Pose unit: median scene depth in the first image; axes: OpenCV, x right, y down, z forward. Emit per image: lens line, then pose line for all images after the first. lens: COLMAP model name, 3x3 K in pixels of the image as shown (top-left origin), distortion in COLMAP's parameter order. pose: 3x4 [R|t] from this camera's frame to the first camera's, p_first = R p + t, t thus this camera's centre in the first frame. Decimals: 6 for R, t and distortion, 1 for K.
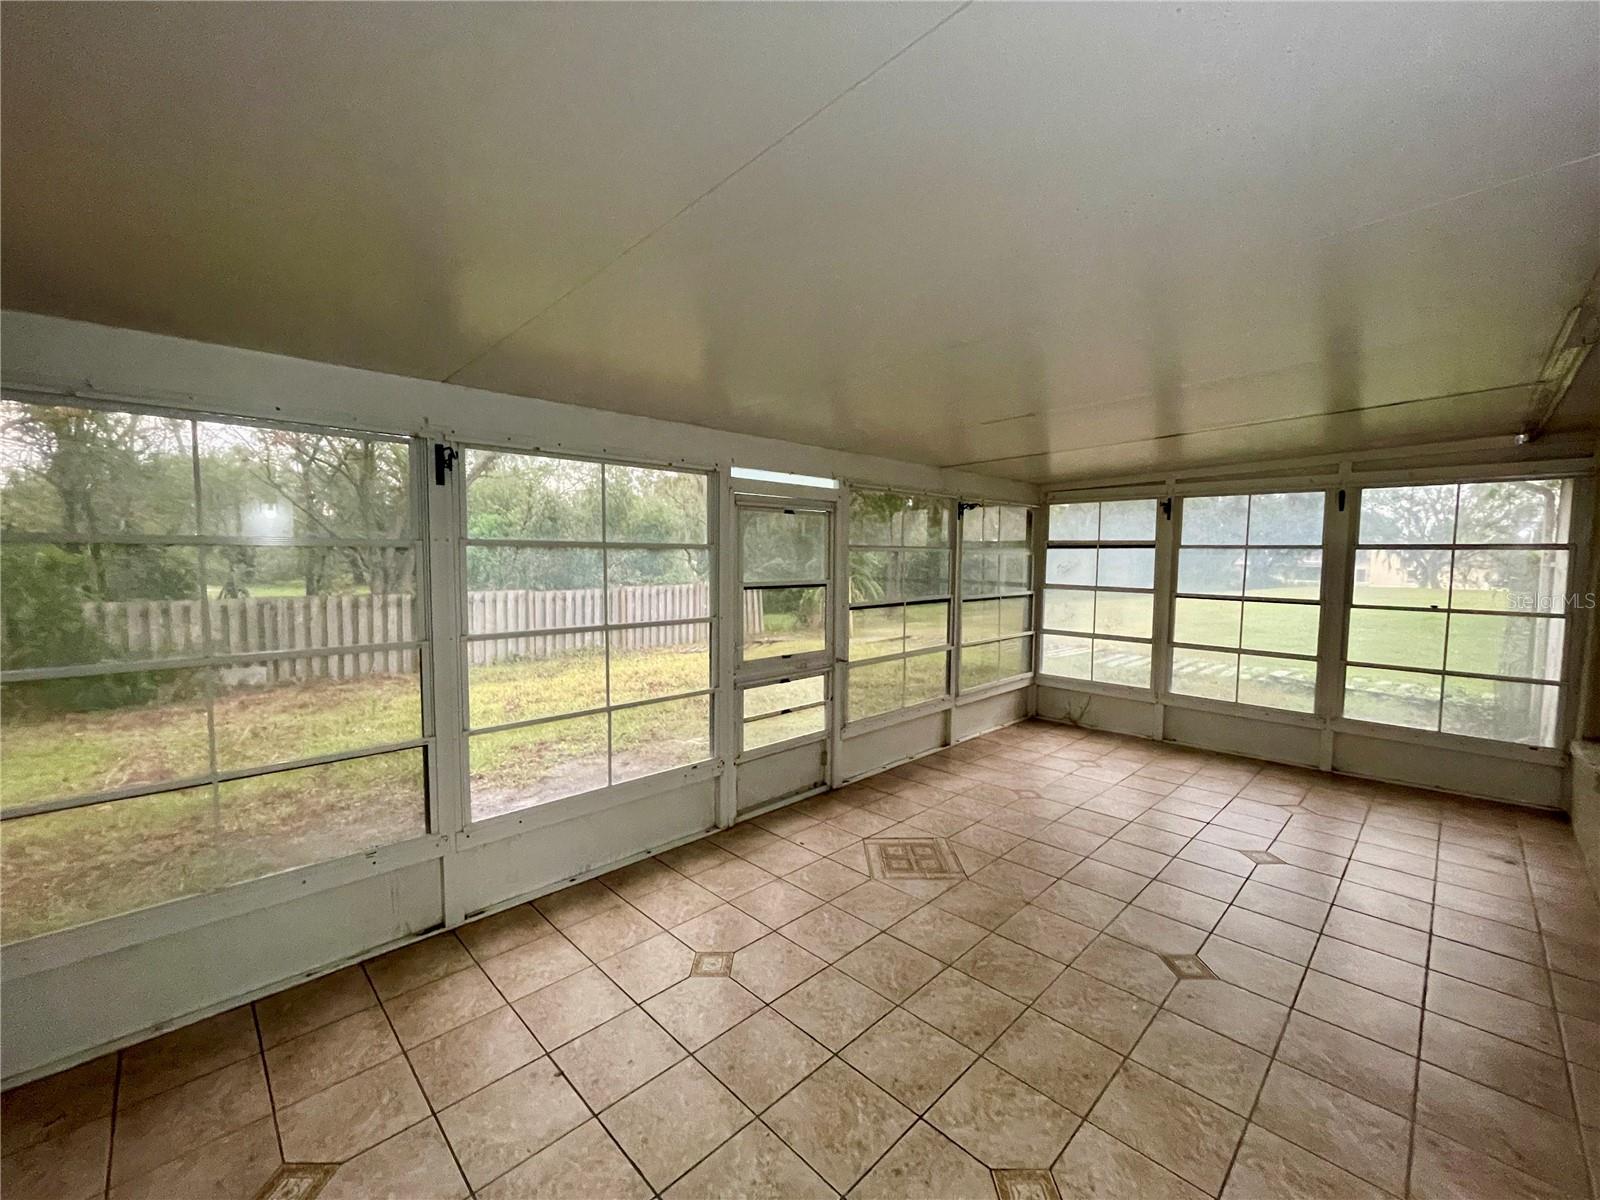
lens RADIAL K [[646.5, 0, 803.6], [0, 646.5, 602.7], [0, 0, 1]] dist [-0.000540, -0.000449]
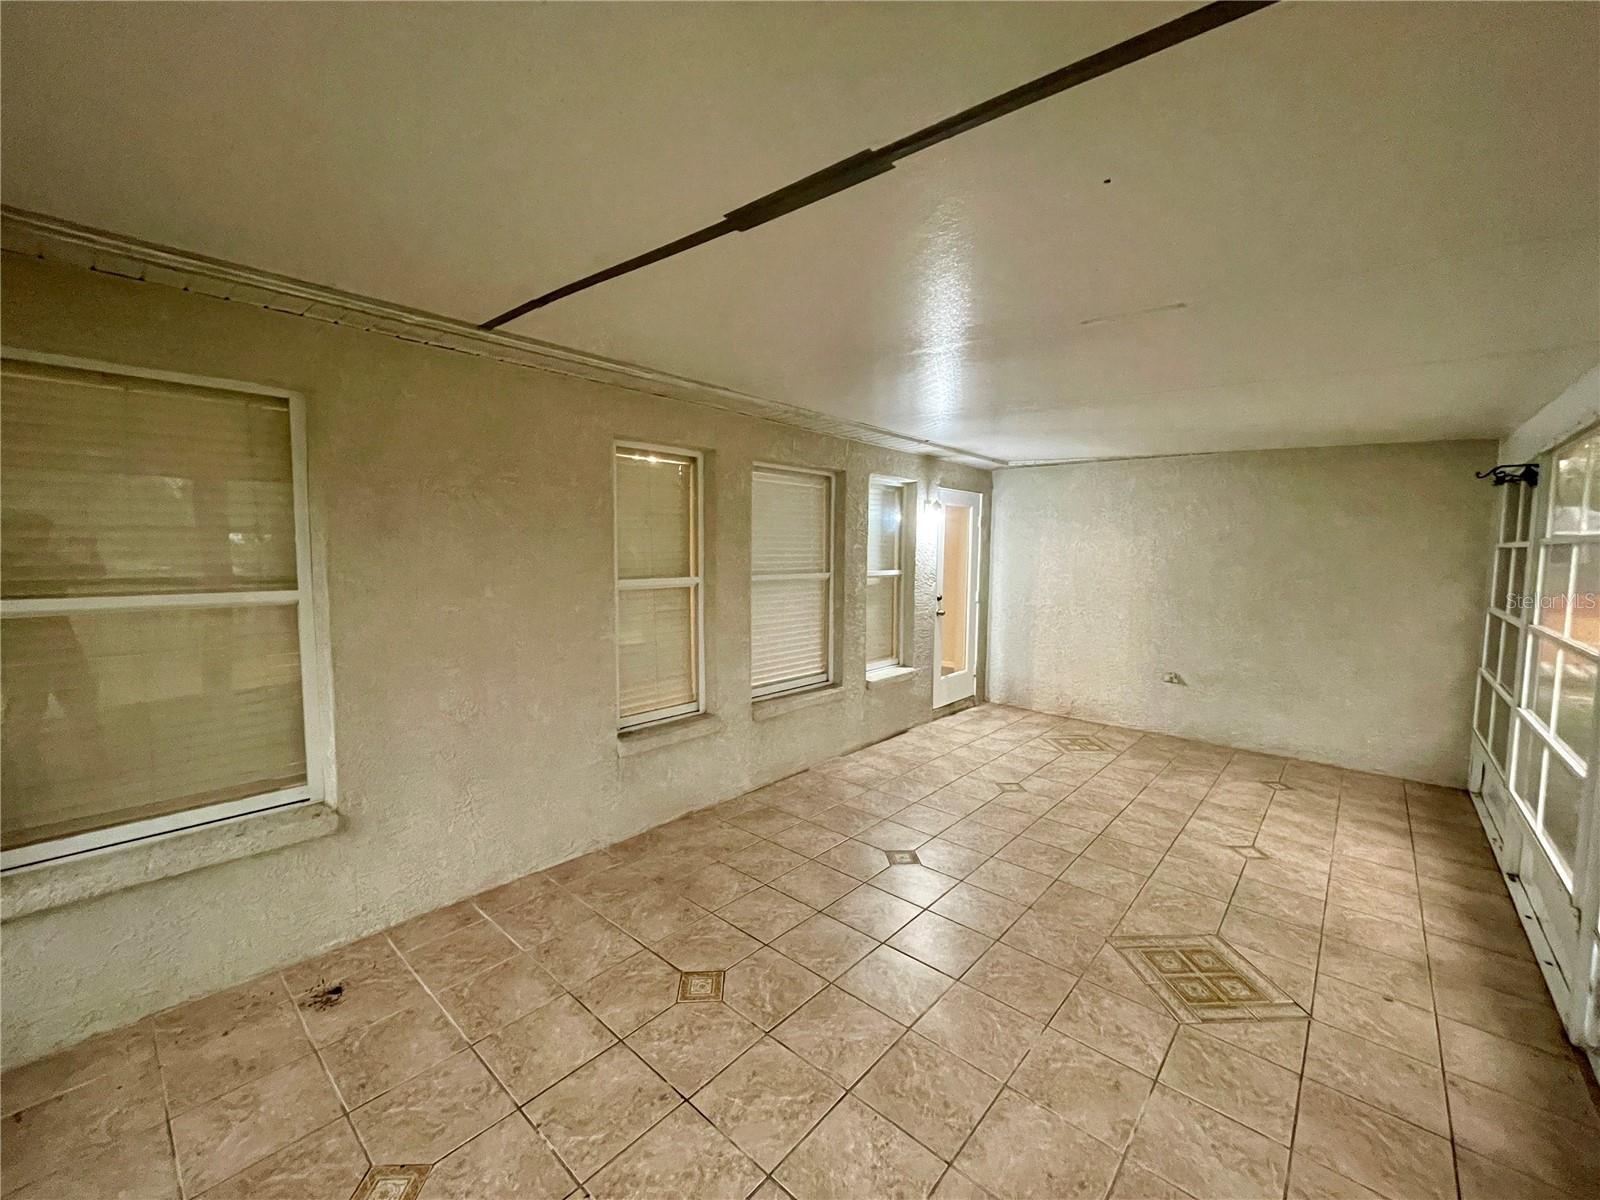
lens RADIAL K [[646.5, 0, 803.6], [0, 646.5, 602.7], [0, 0, 1]] dist [-0.000540, -0.000449]
pose [[-0.997080, -0.010339, -0.075664, 0.779330], [-0.021768, 0.988168, 0.151824, -0.119431], [0.073199, 0.153028, -0.985507, 1.907236]]
